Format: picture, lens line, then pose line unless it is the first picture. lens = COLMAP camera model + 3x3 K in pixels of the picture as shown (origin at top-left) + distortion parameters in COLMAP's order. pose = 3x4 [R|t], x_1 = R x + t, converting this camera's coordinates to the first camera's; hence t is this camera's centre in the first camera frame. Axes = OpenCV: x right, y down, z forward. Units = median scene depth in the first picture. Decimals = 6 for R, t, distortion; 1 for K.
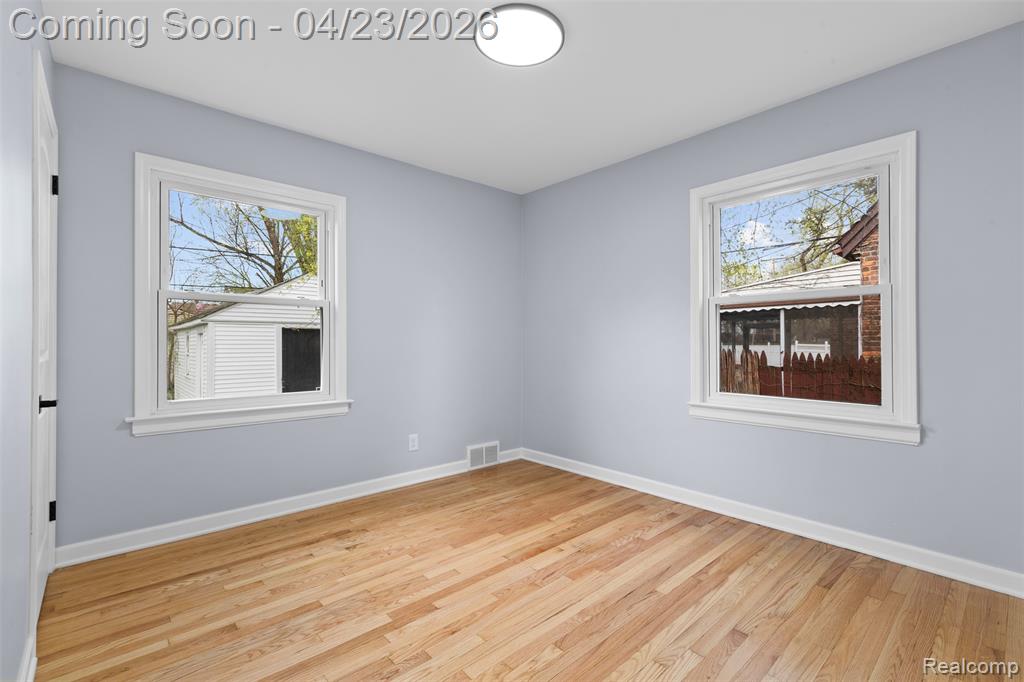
lens RADIAL K [[460.5, 0, 512.4], [0, 460.5, 340.9], [0, 0, 1]] dist [-0.000502, -0.000228]
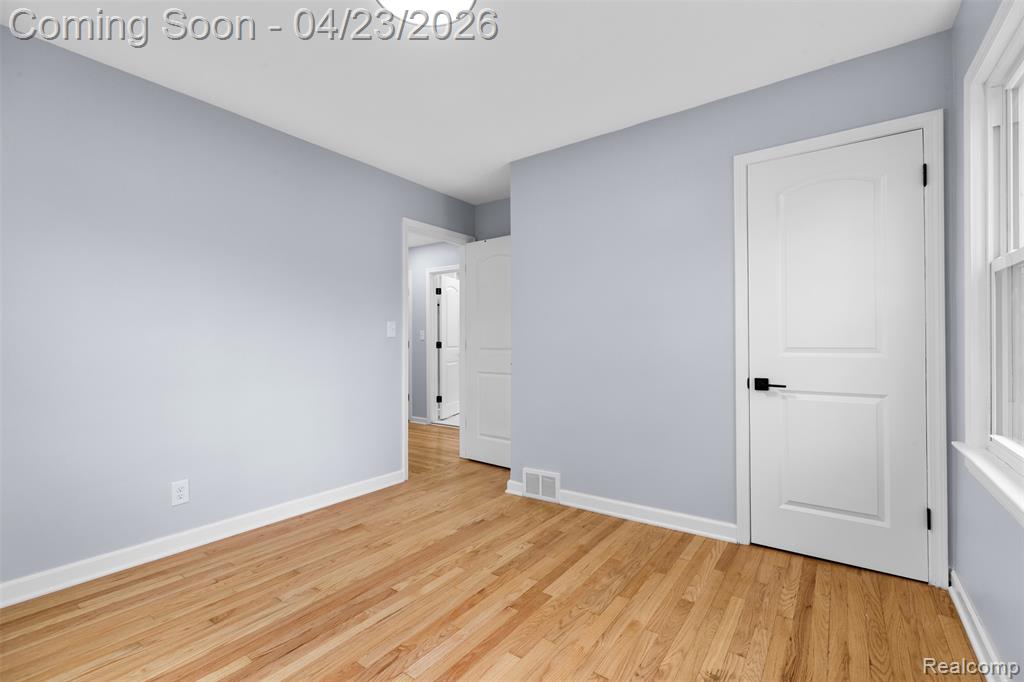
lens RADIAL K [[460.5, 0, 511.7], [0, 460.5, 340.9], [0, 0, 1]] dist [-0.000502, -0.000228]
pose [[-0.976663, 0.004703, -0.214725, 0.048530], [0.005748, 0.999974, -0.004243, 0.001682], [0.214699, -0.005378, -0.976665, 2.051665]]
